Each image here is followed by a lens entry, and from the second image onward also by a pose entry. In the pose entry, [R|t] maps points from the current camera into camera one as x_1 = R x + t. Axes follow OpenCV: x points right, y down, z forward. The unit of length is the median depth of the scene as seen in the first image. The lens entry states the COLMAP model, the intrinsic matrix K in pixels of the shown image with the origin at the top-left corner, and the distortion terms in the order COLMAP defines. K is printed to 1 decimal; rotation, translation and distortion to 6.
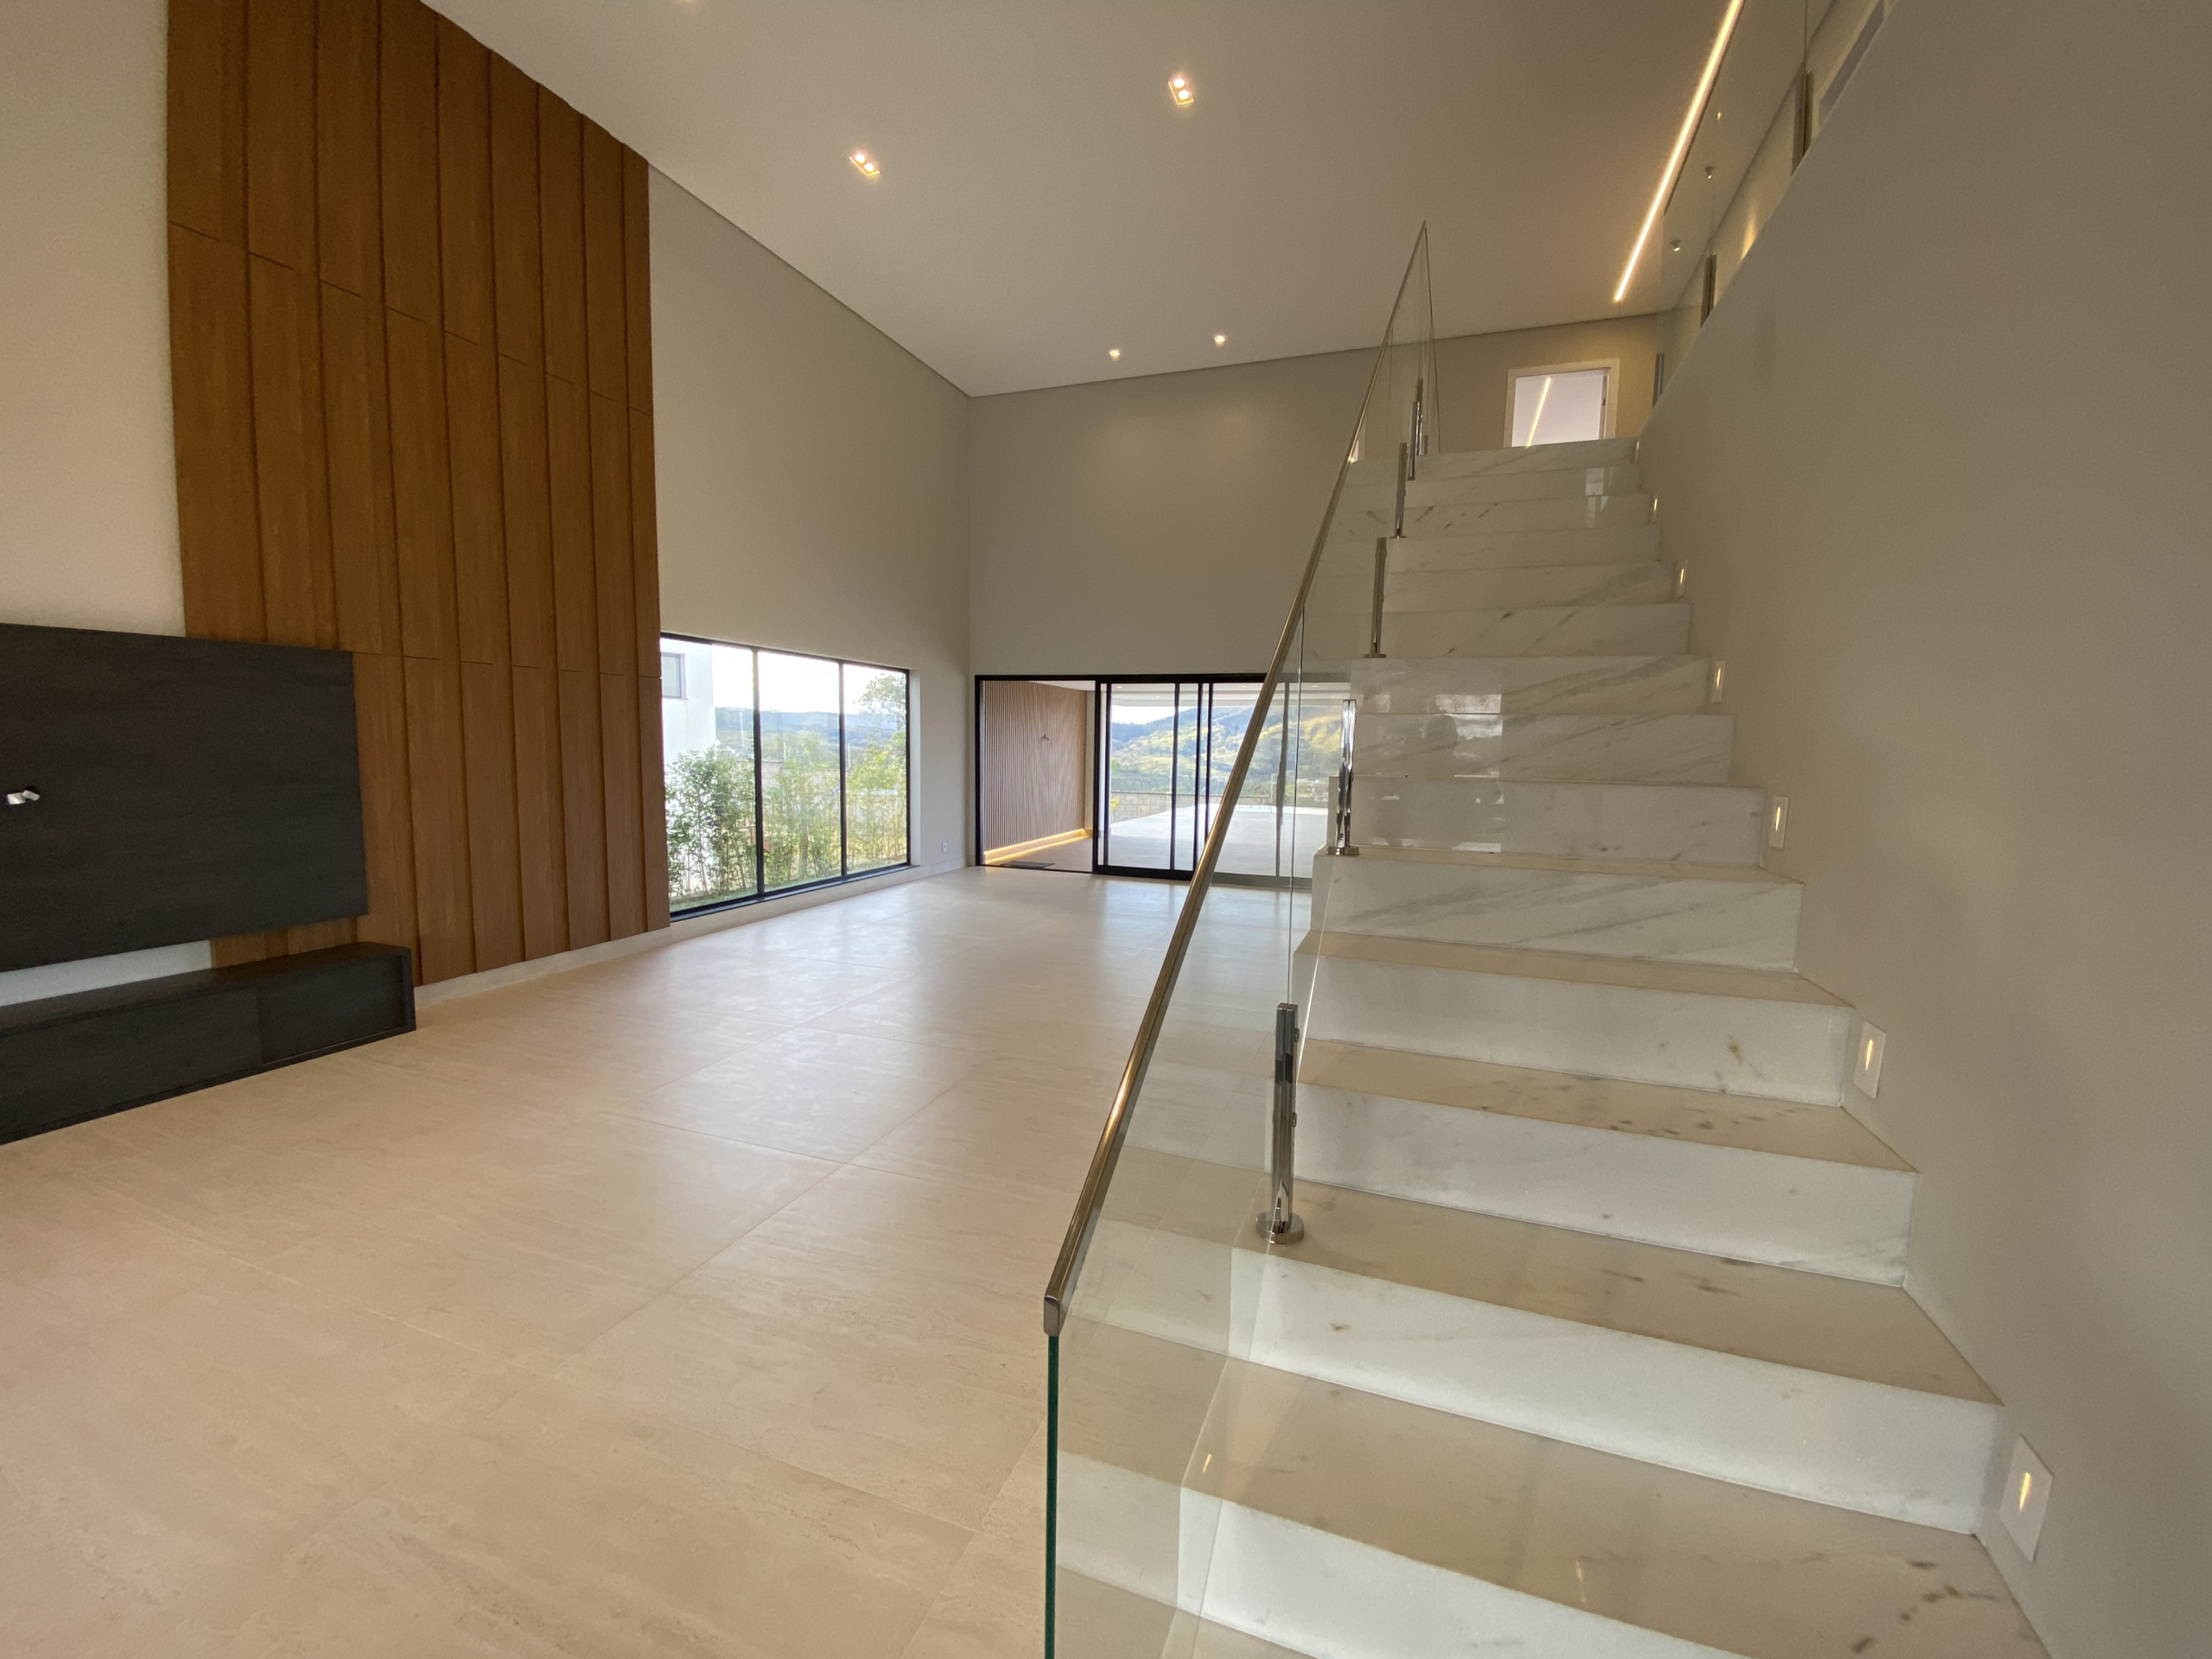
lens RADIAL K [[885.5, 0, 1119.4], [0, 885.5, 830.7], [0, 0, 1]] dist [0.030682, -0.023963]
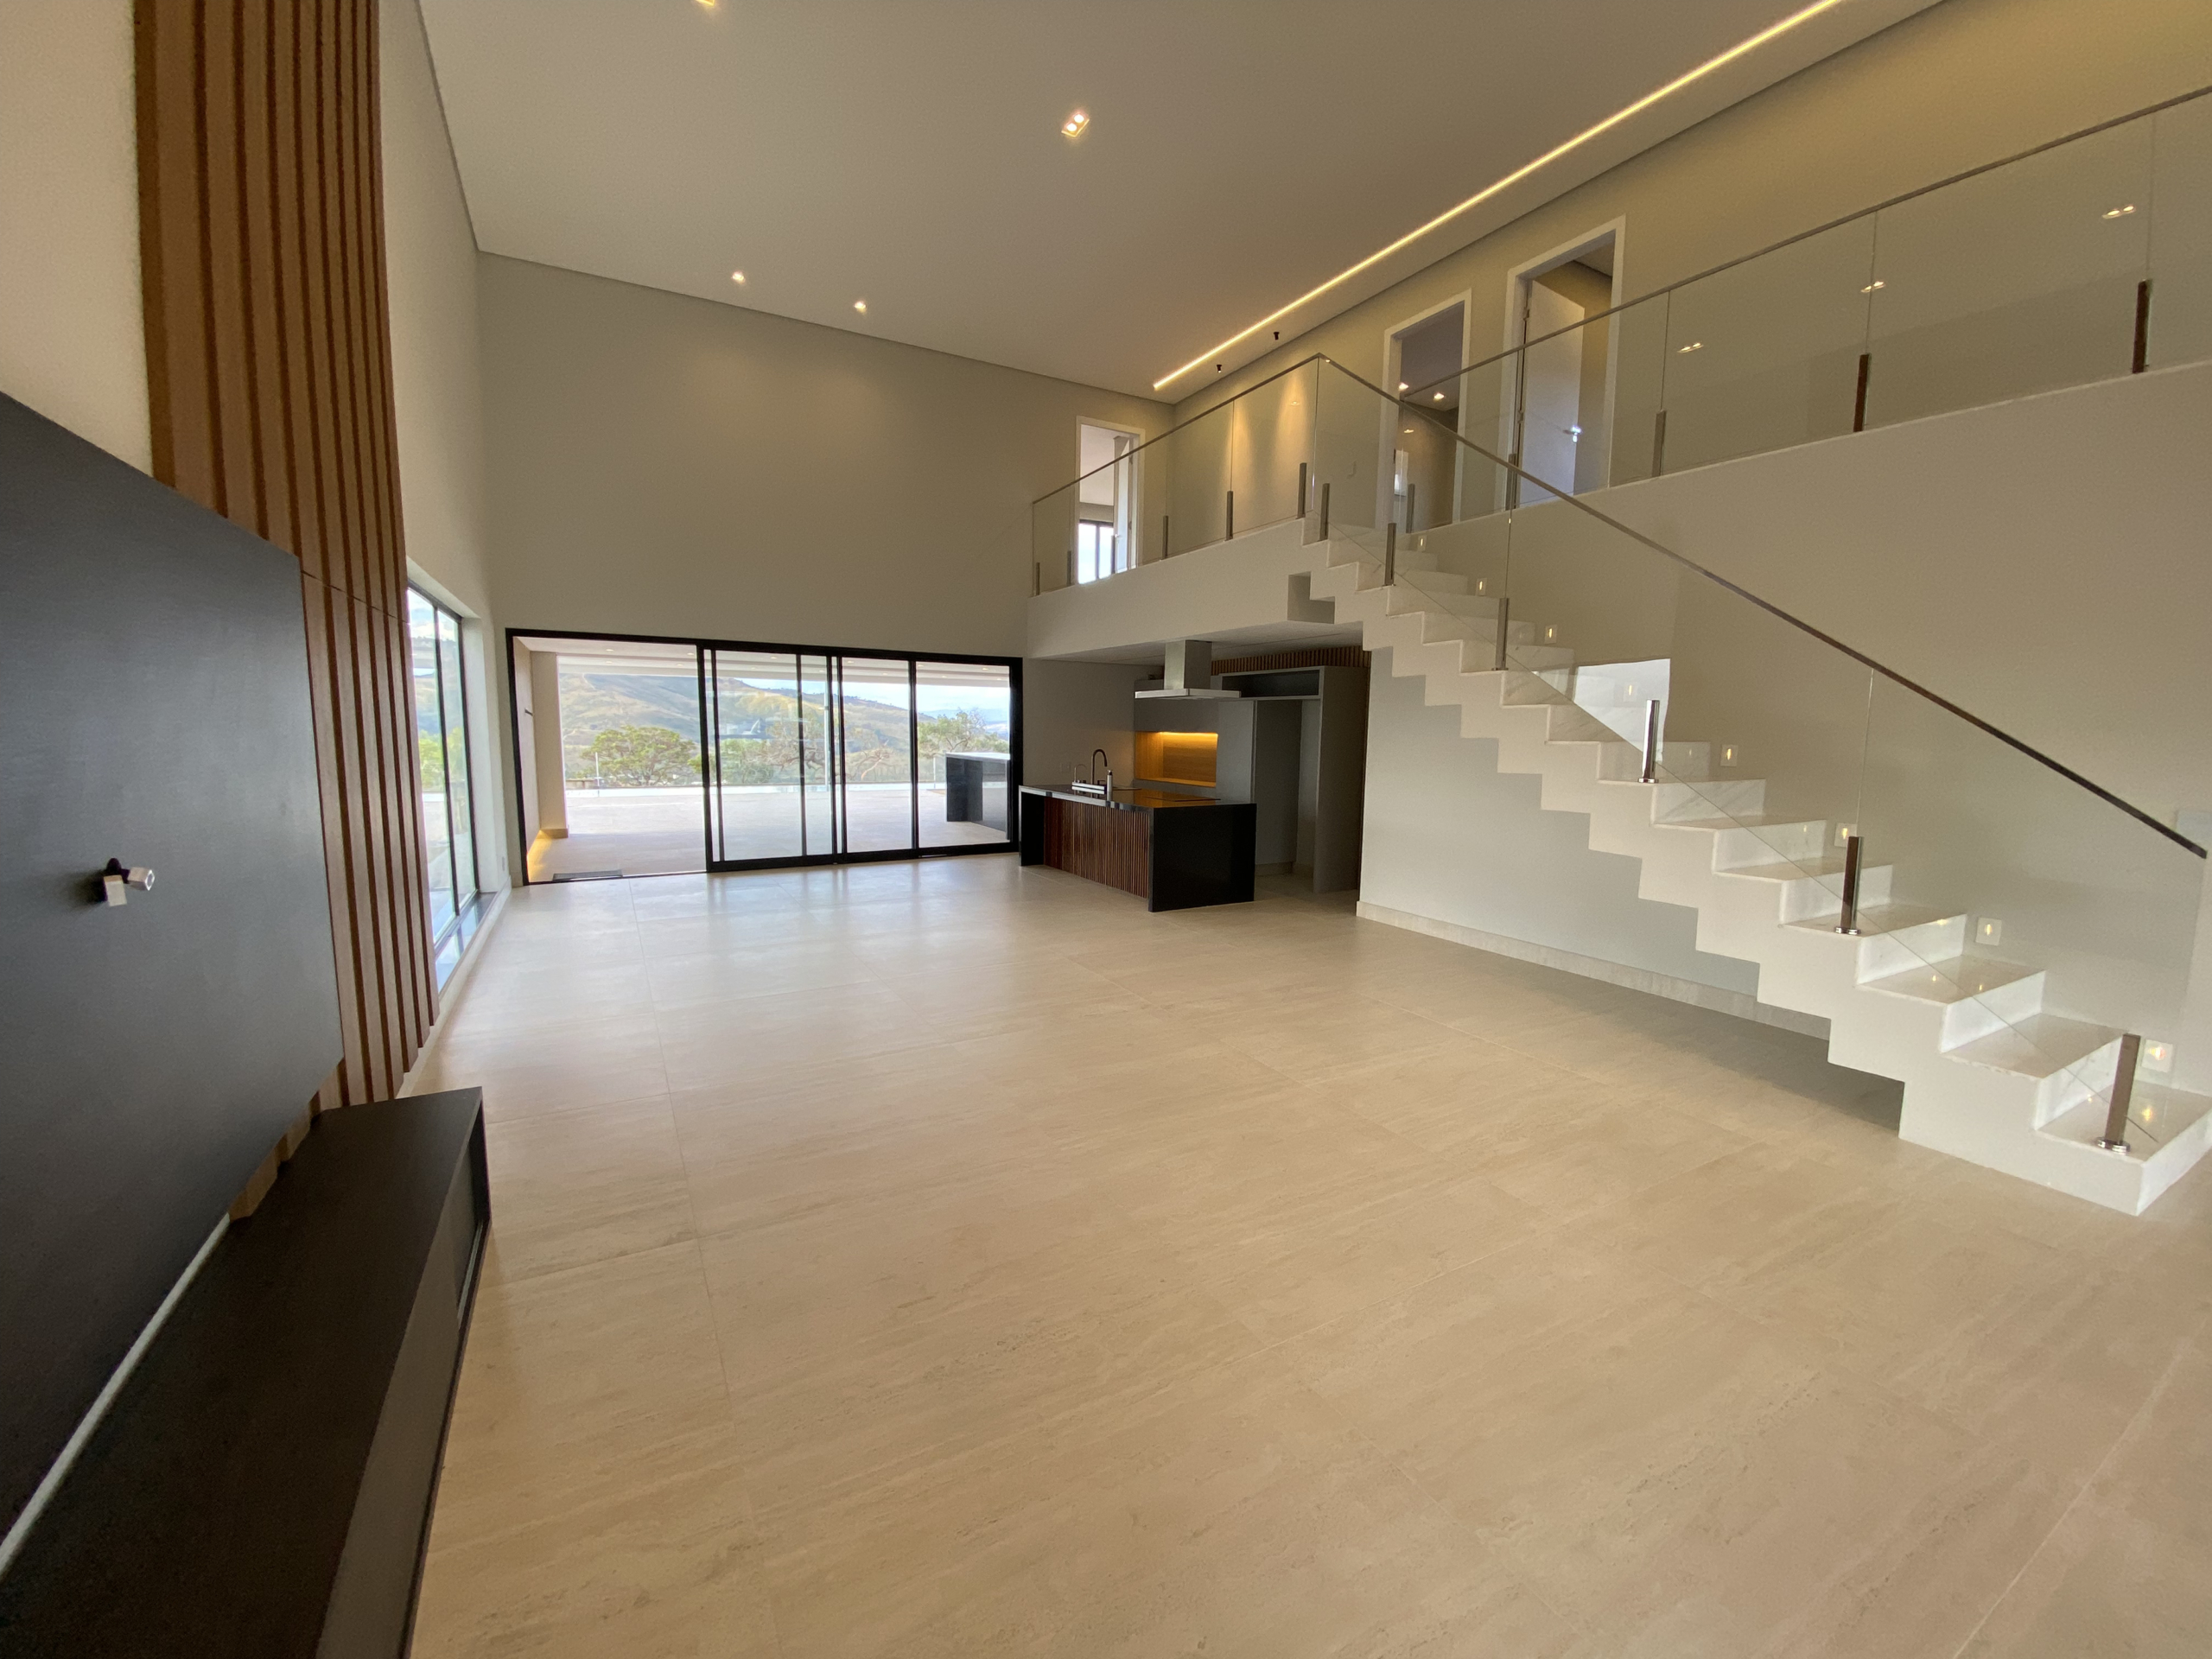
lens RADIAL K [[898.2, 0, 1112.6], [0, 898.2, 819.2], [0, 0, 1]] dist [0.038577, -0.021161]
pose [[0.646942, -0.089687, 0.757247, -0.451884], [0.075299, 0.995719, 0.053601, -0.021113], [-0.758813, 0.022343, 0.650926, 0.139784]]
